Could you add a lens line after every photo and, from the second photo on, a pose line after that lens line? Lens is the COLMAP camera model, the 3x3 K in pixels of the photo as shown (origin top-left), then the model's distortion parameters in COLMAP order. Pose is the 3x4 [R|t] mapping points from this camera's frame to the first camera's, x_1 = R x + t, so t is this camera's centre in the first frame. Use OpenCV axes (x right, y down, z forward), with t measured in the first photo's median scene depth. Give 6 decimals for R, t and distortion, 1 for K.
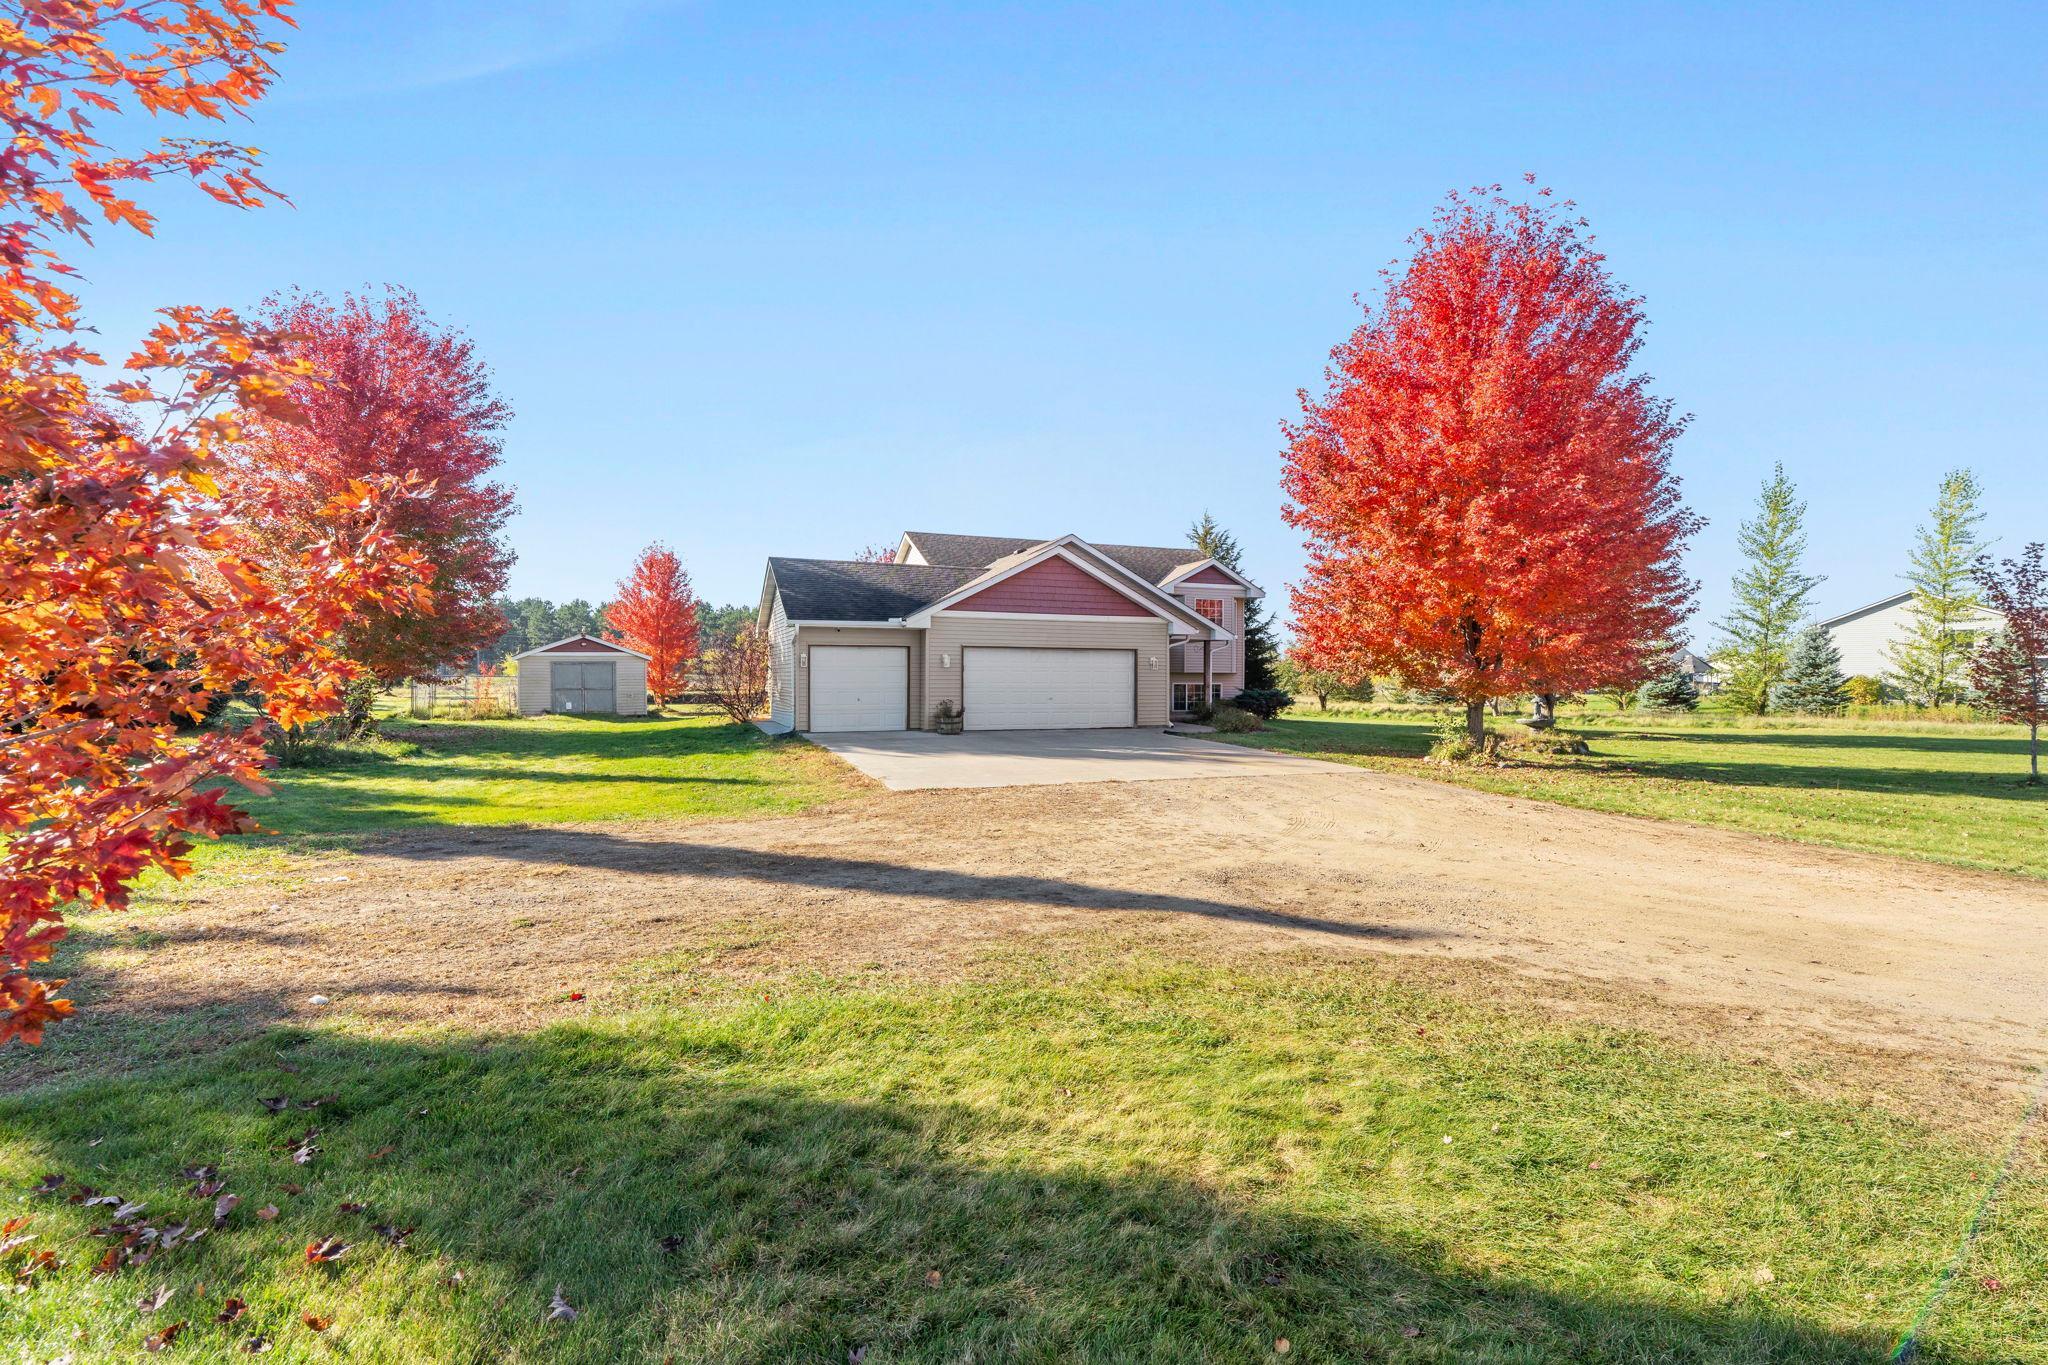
lens RADIAL K [[934.5, 0, 1023.3], [0, 934.5, 673.7], [0, 0, 1]] dist [-0.003175, 0.001359]
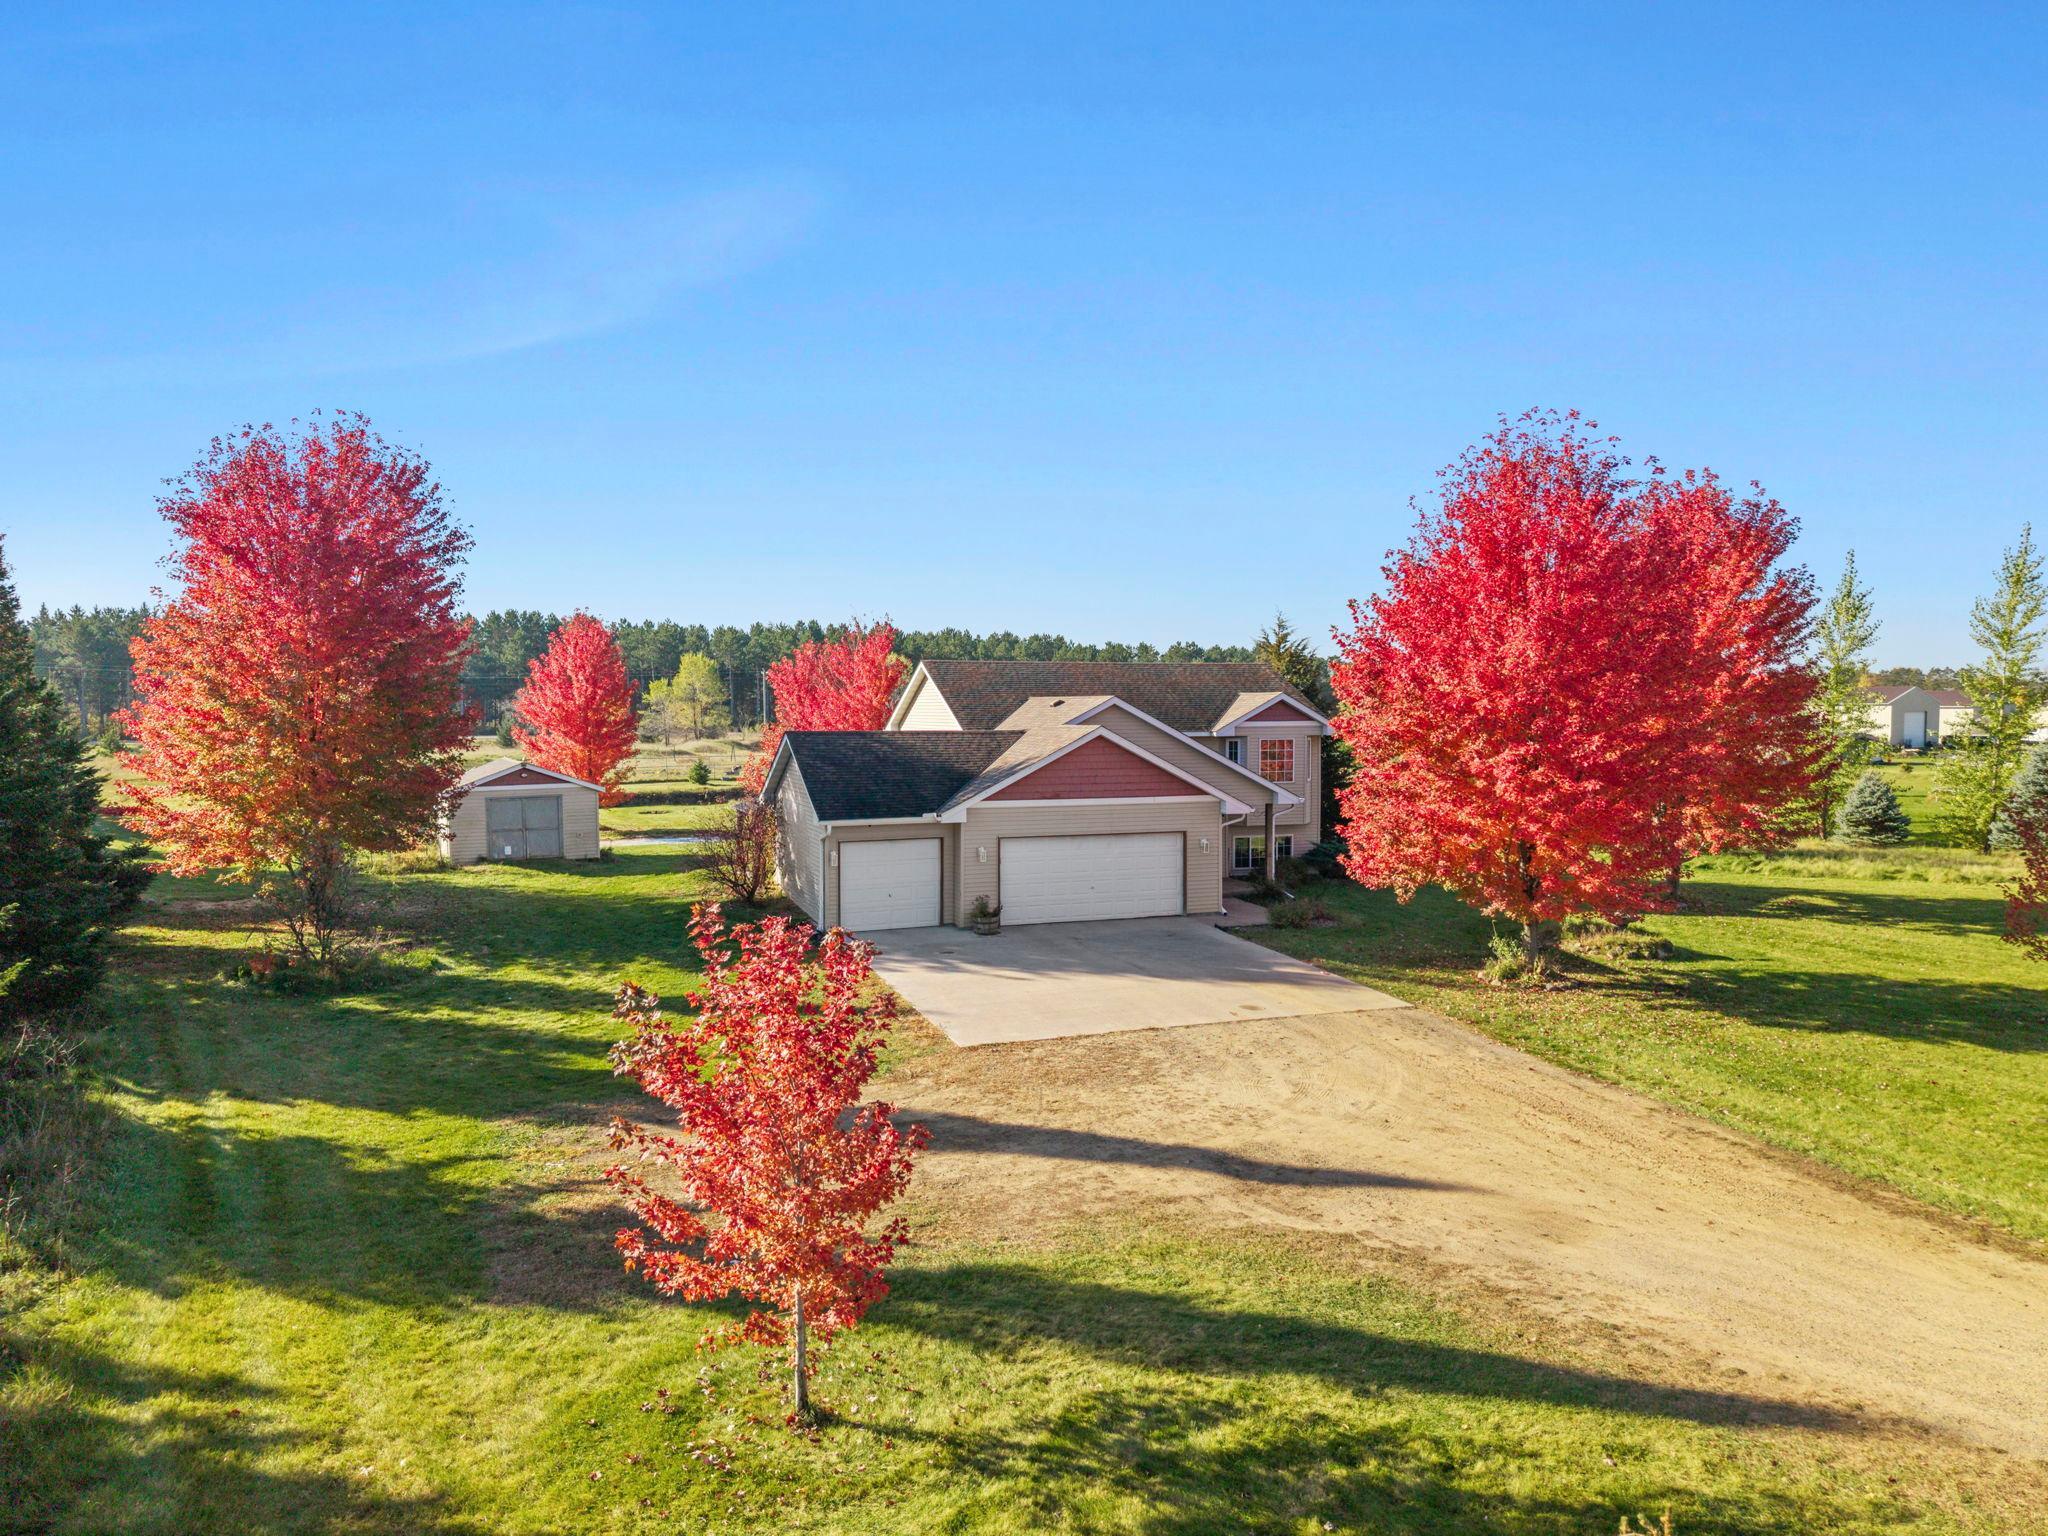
lens RADIAL K [[1401.3, 0, 1028.4], [0, 1401.3, 753.3], [0, 0, 1]] dist [0.028819, -0.028135]
pose [[0.999907, -0.003379, -0.013188, -0.016896], [0.003945, 0.999062, 0.043132, -0.172302], [0.013030, -0.043180, 0.998982, -0.389523]]
